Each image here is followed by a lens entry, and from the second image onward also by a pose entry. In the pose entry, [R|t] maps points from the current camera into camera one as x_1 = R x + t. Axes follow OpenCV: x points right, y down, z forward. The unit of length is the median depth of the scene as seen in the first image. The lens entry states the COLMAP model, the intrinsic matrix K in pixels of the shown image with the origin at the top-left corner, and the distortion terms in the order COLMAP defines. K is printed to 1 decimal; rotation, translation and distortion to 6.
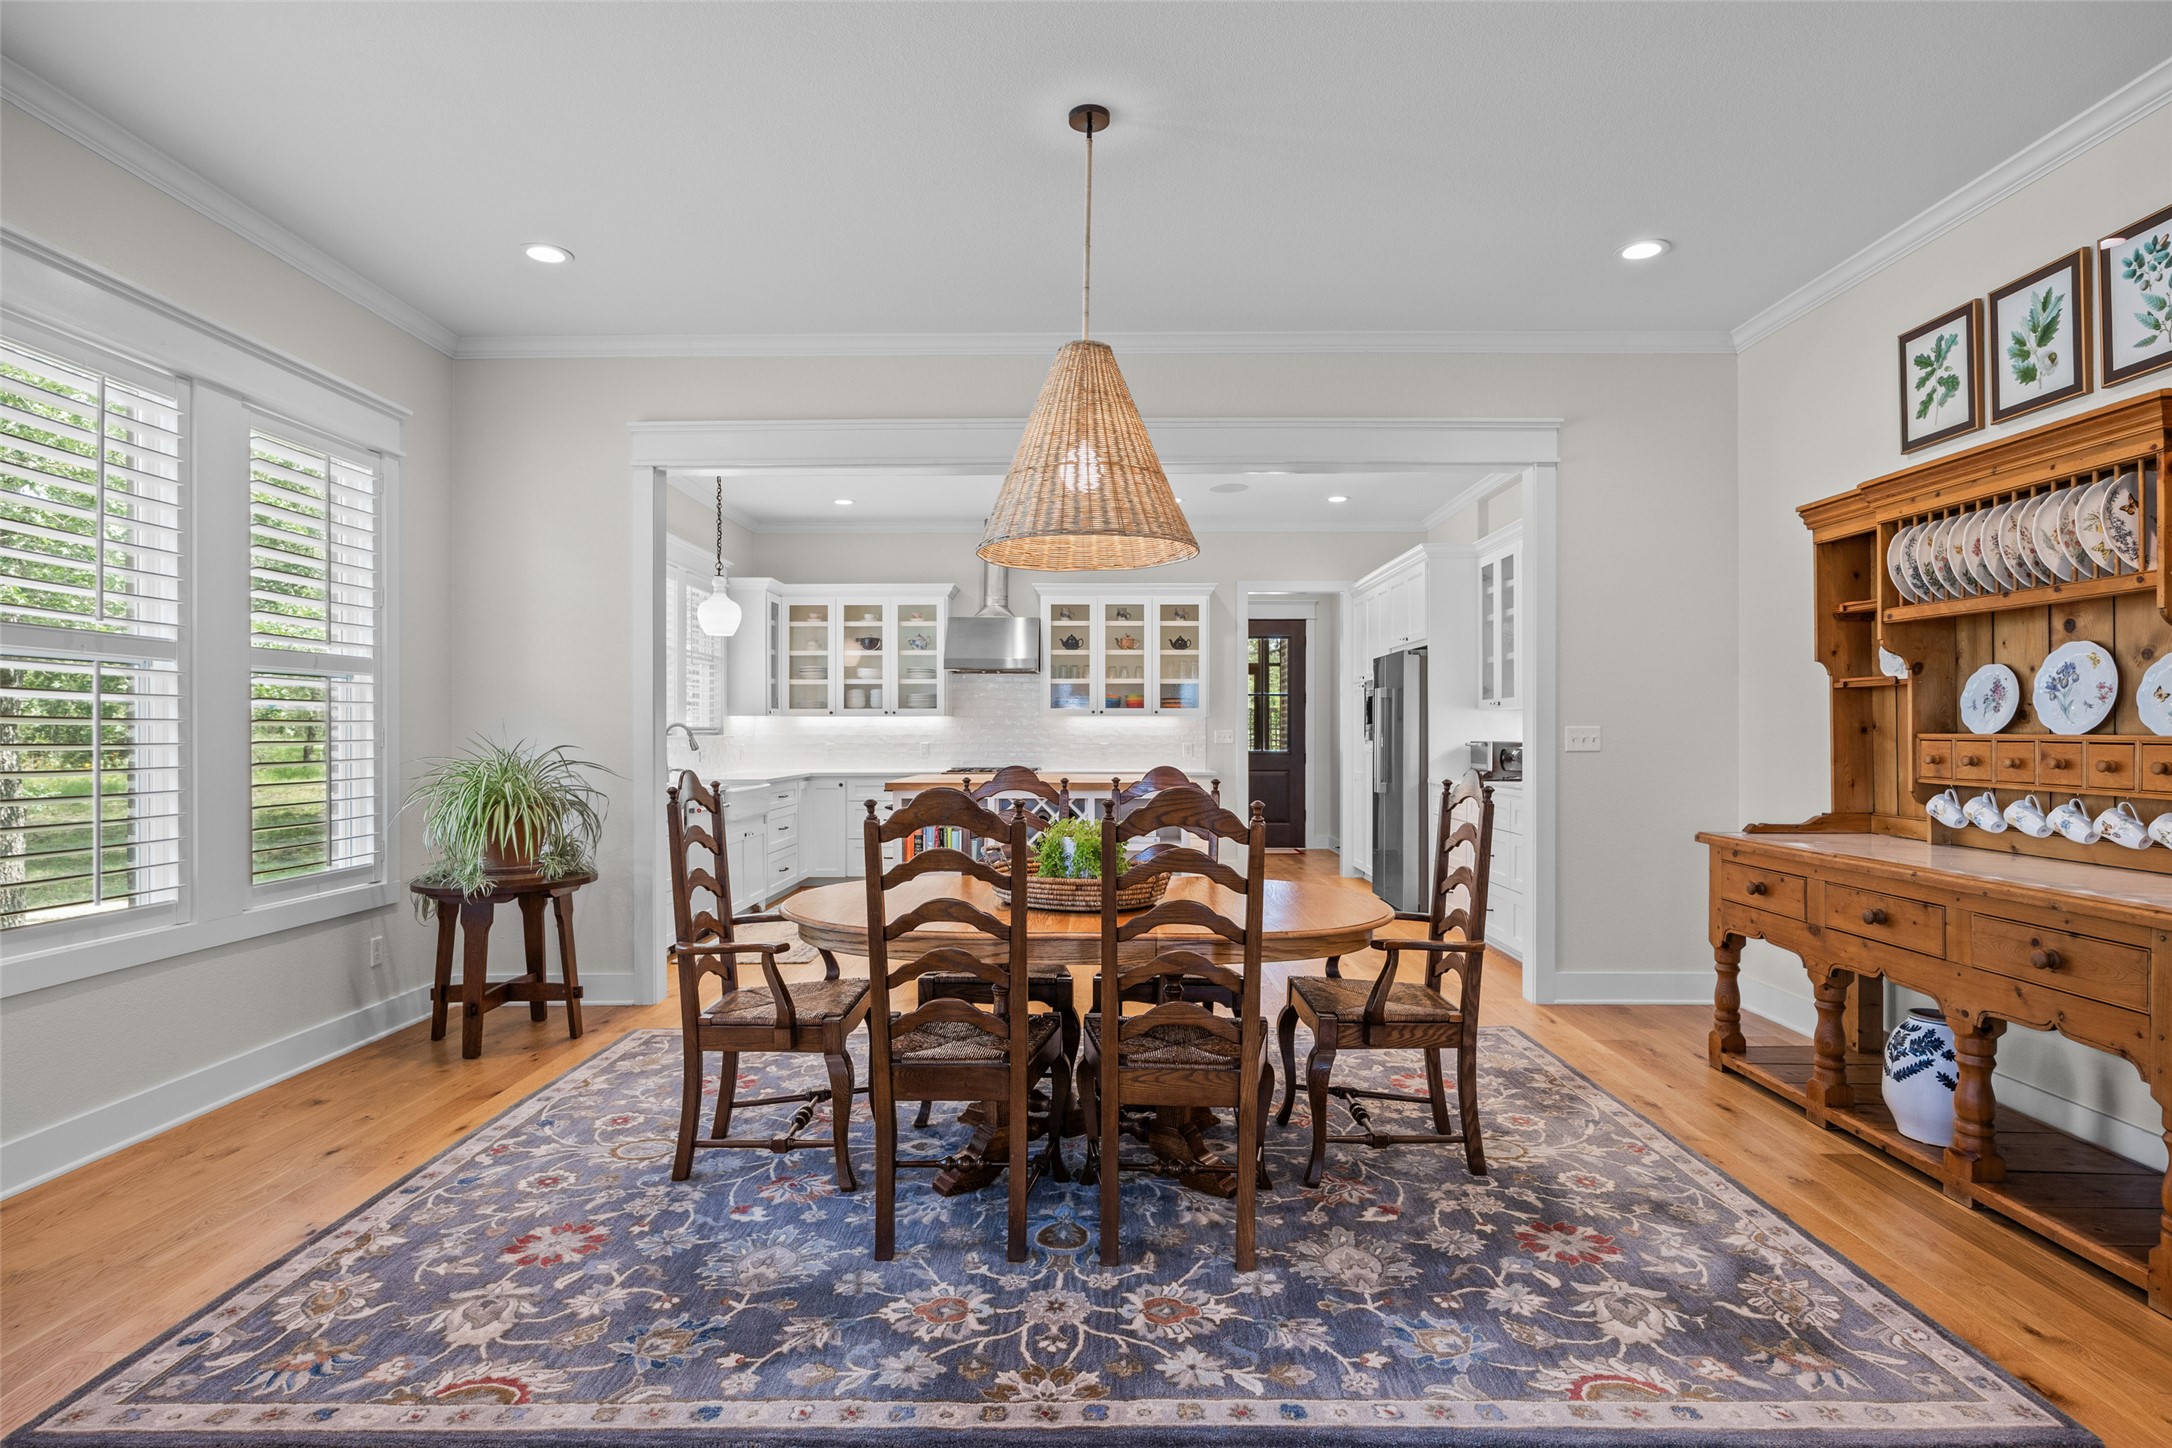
lens RADIAL K [[1145.3, 0, 1091.4], [0, 1145.3, 721.1], [0, 0, 1]] dist [-0.003161, -0.001280]
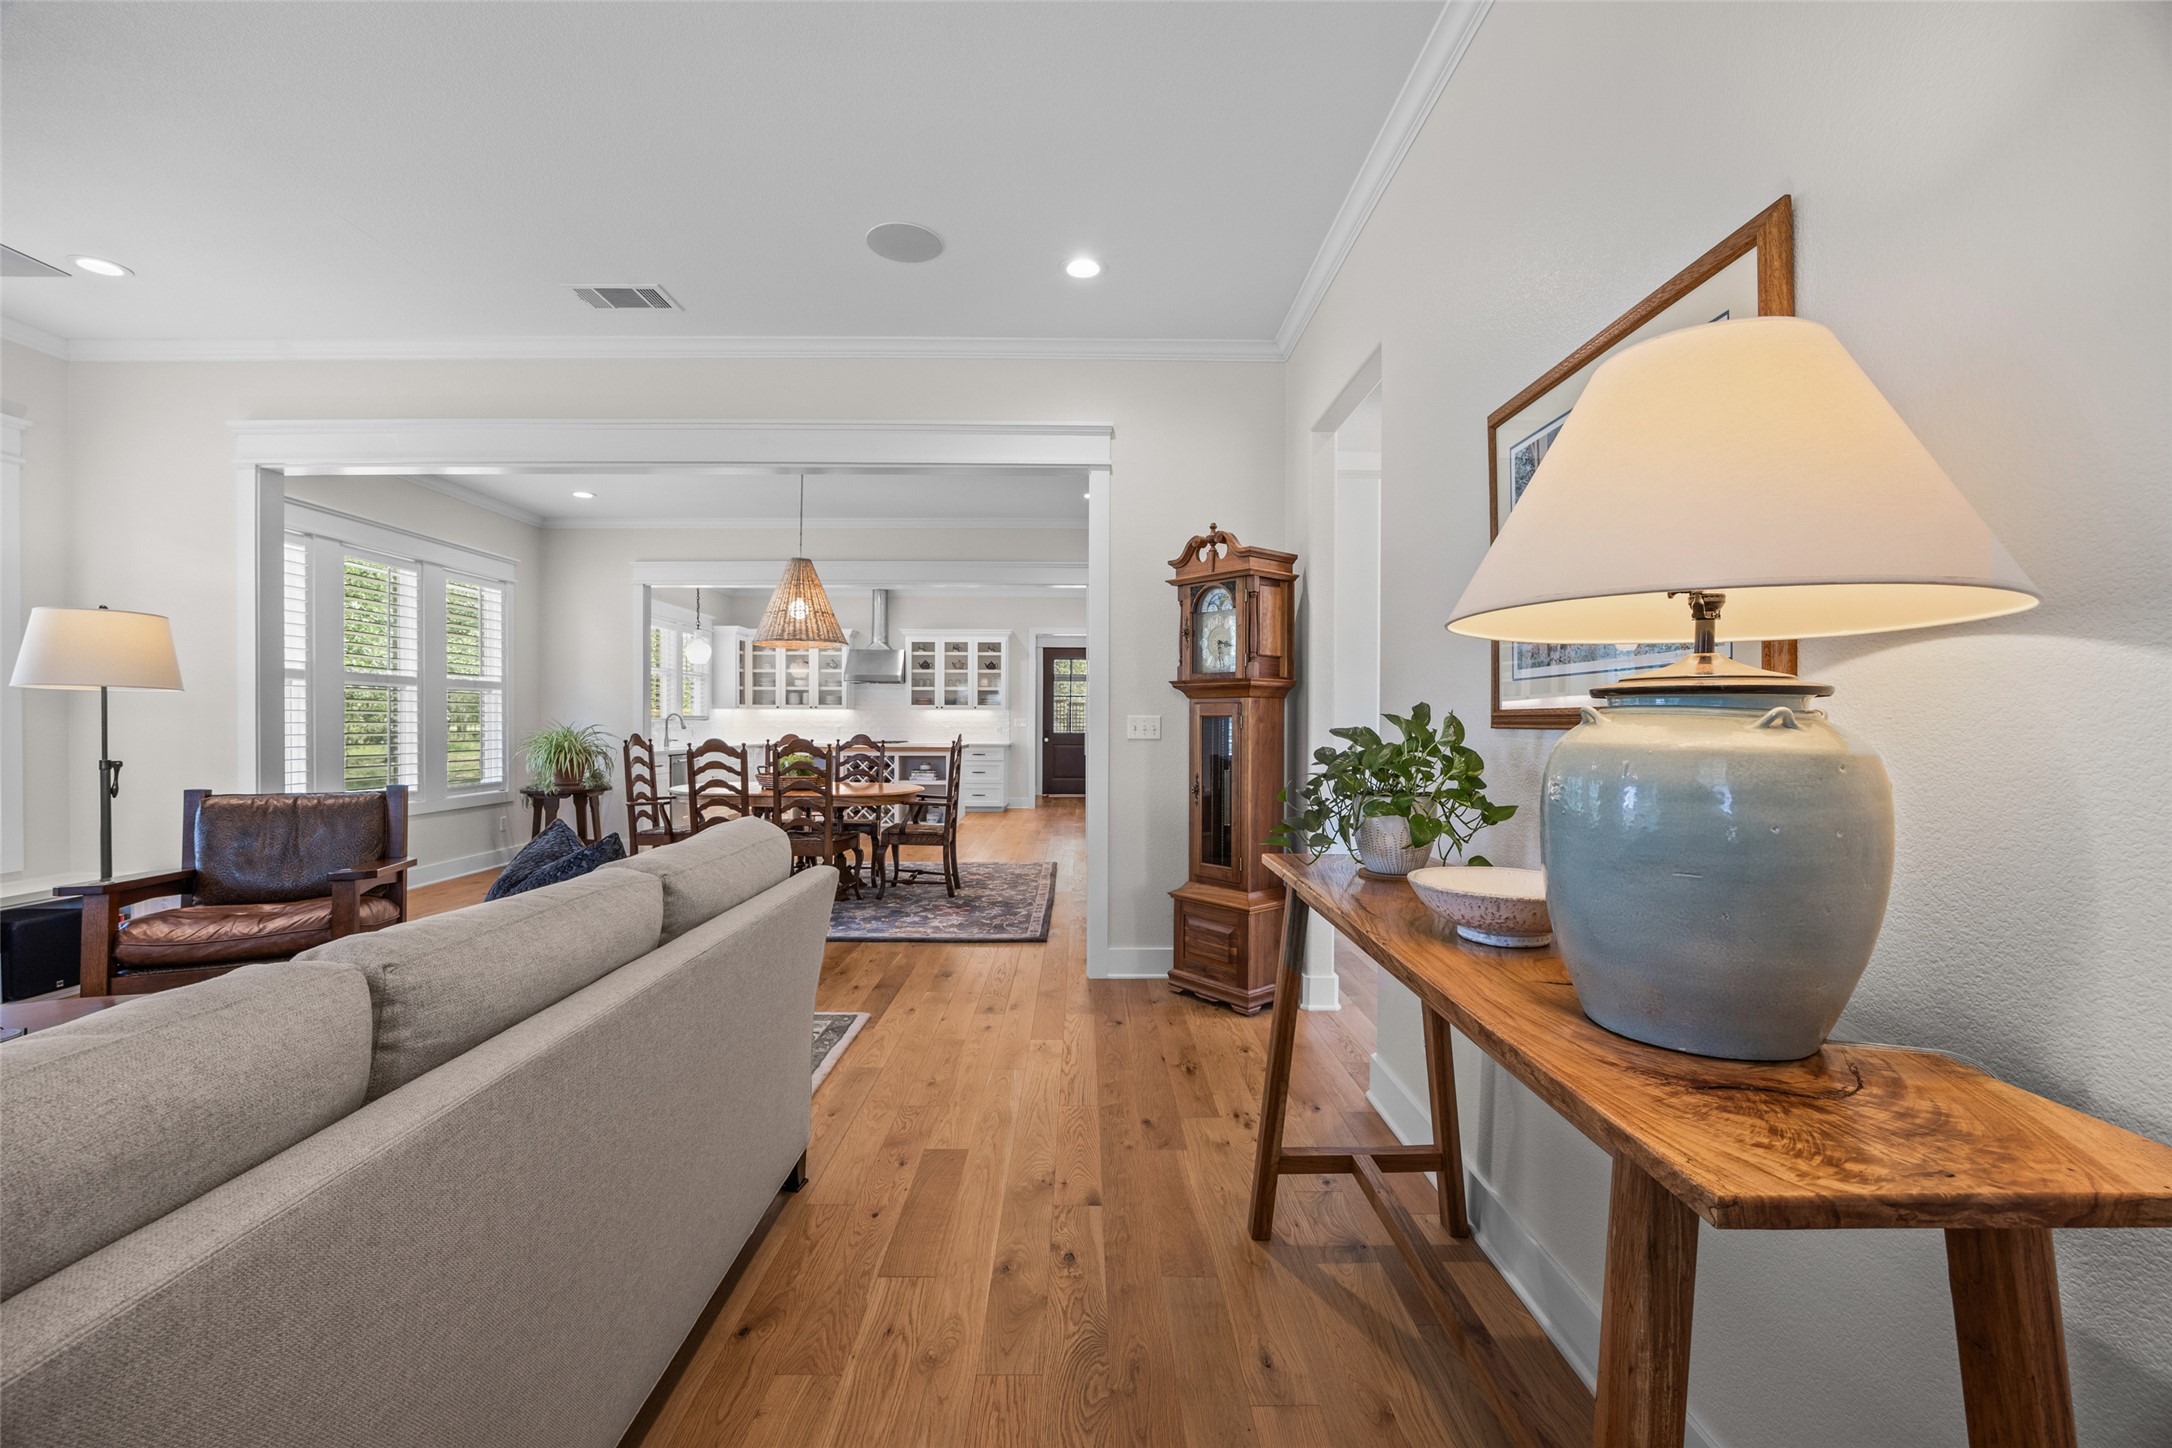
lens RADIAL K [[923.8, 0, 1081.9], [0, 923.8, 716.6], [0, 0, 1]] dist [-0.000993, 0.000007]
pose [[0.999963, 0.002932, 0.008121, 0.200421], [-0.002975, 0.999982, 0.005284, -0.002083], [-0.008106, -0.005307, 0.999953, -0.333835]]
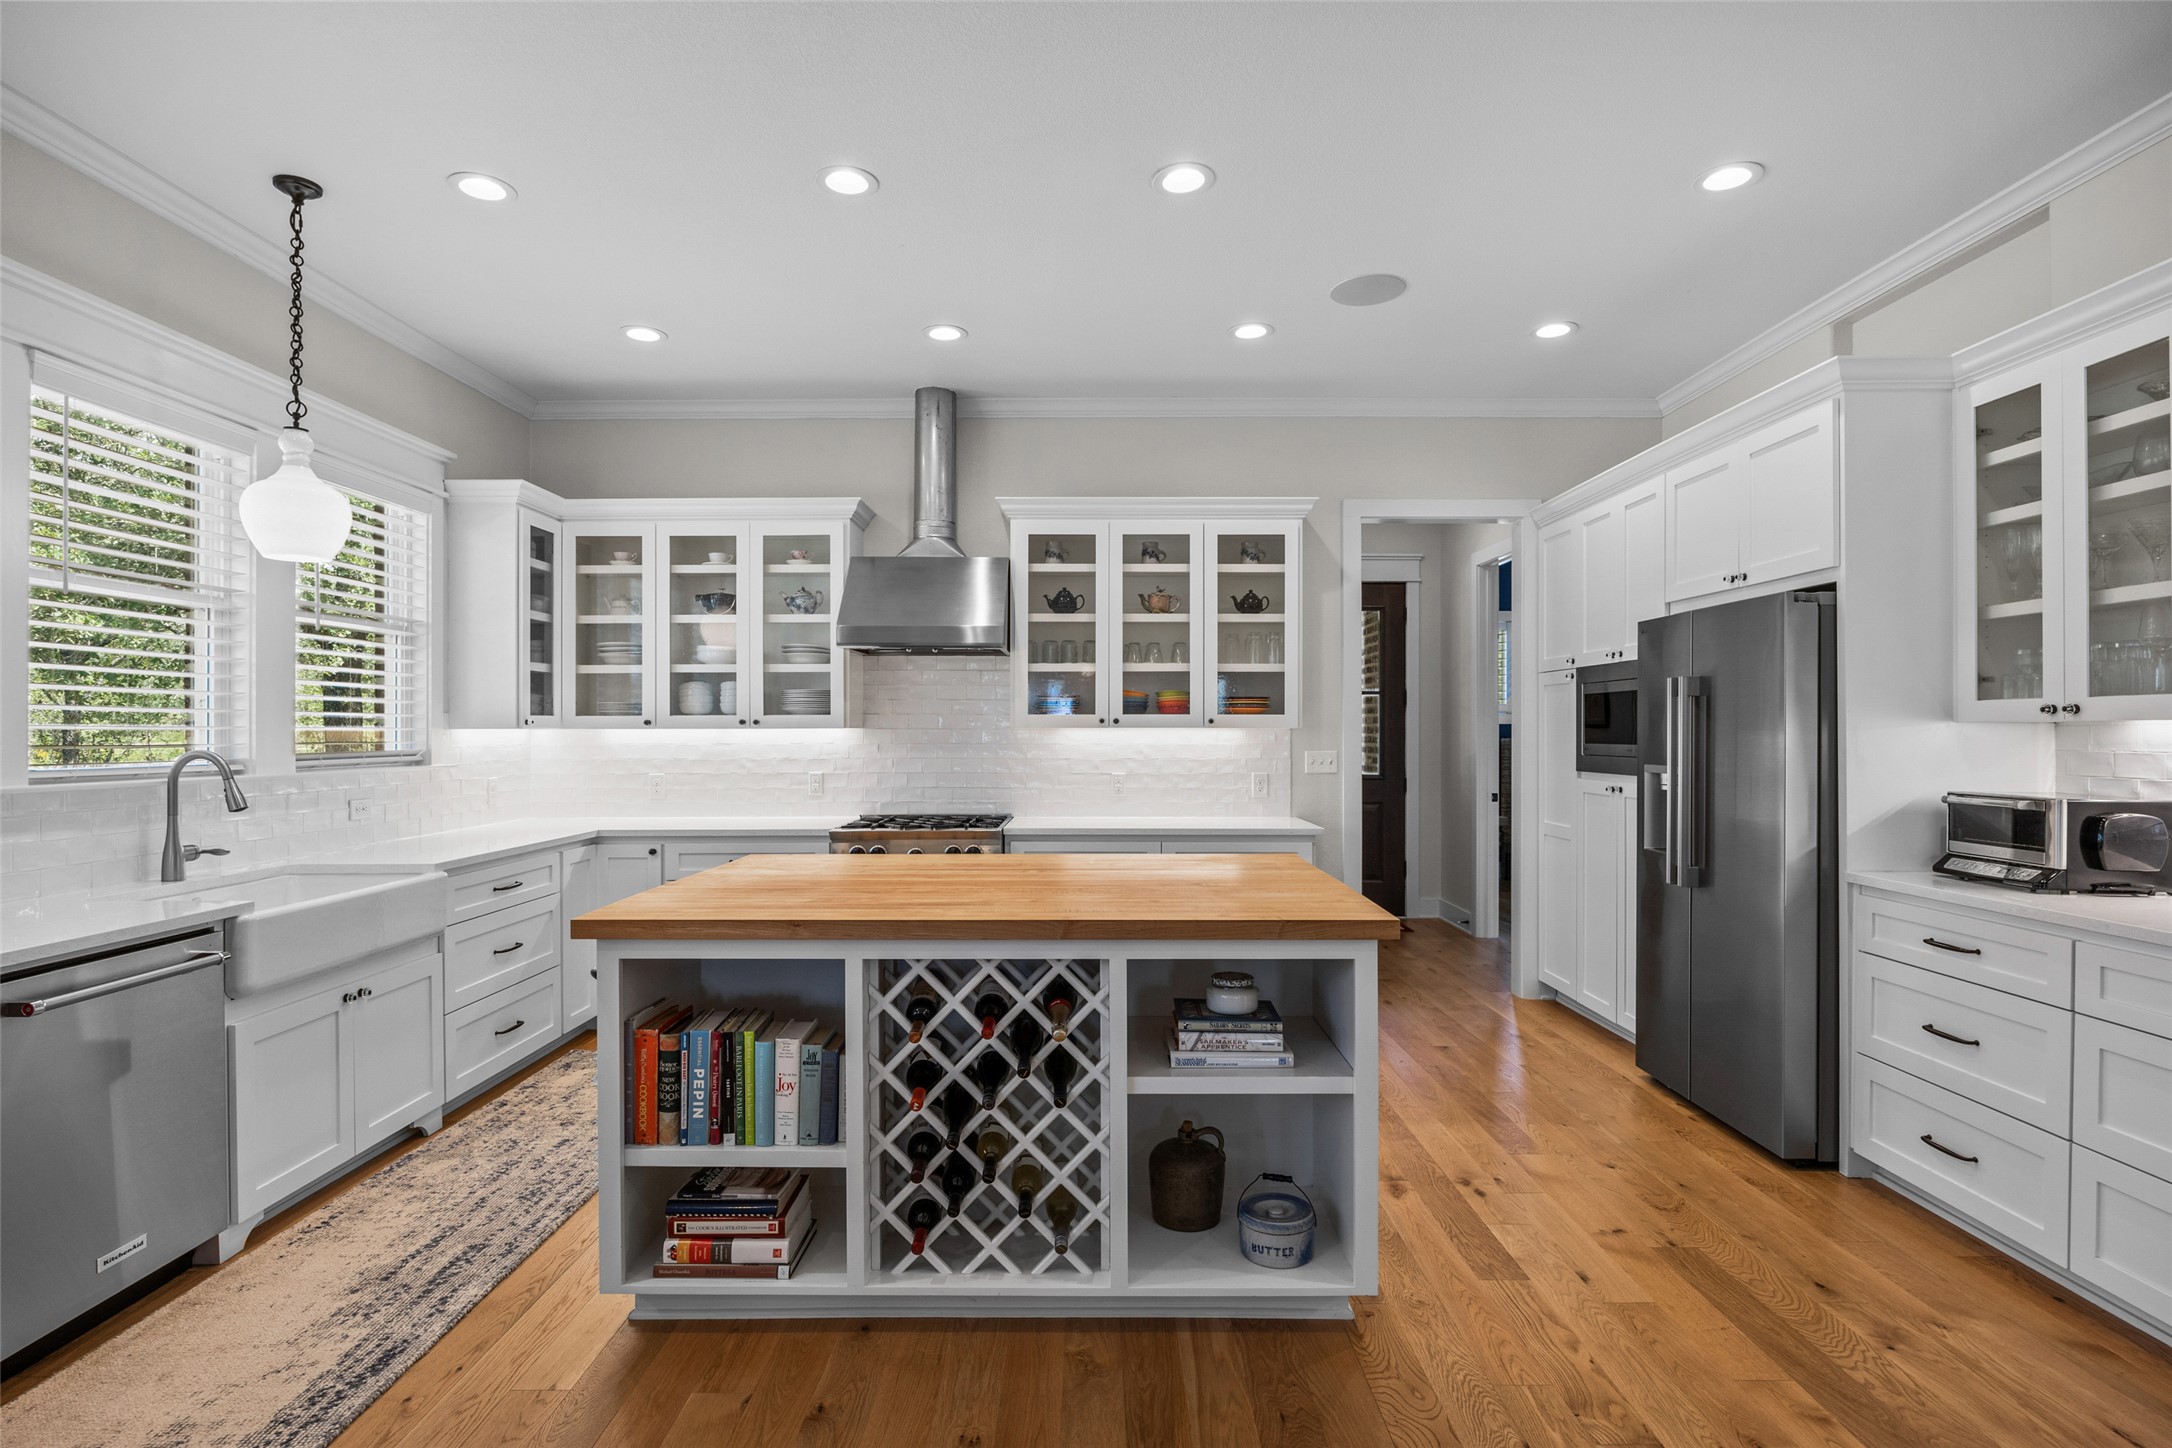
lens RADIAL K [[1089.4, 0, 1092.2], [0, 1089.4, 727.8], [0, 0, 1]] dist [-0.004415, -0.000076]
pose [[0.999967, -0.000284, 0.008059, -0.007872], [0.000211, 0.999959, 0.009020, -0.009326], [-0.008061, -0.009018, 0.999927, 0.452107]]
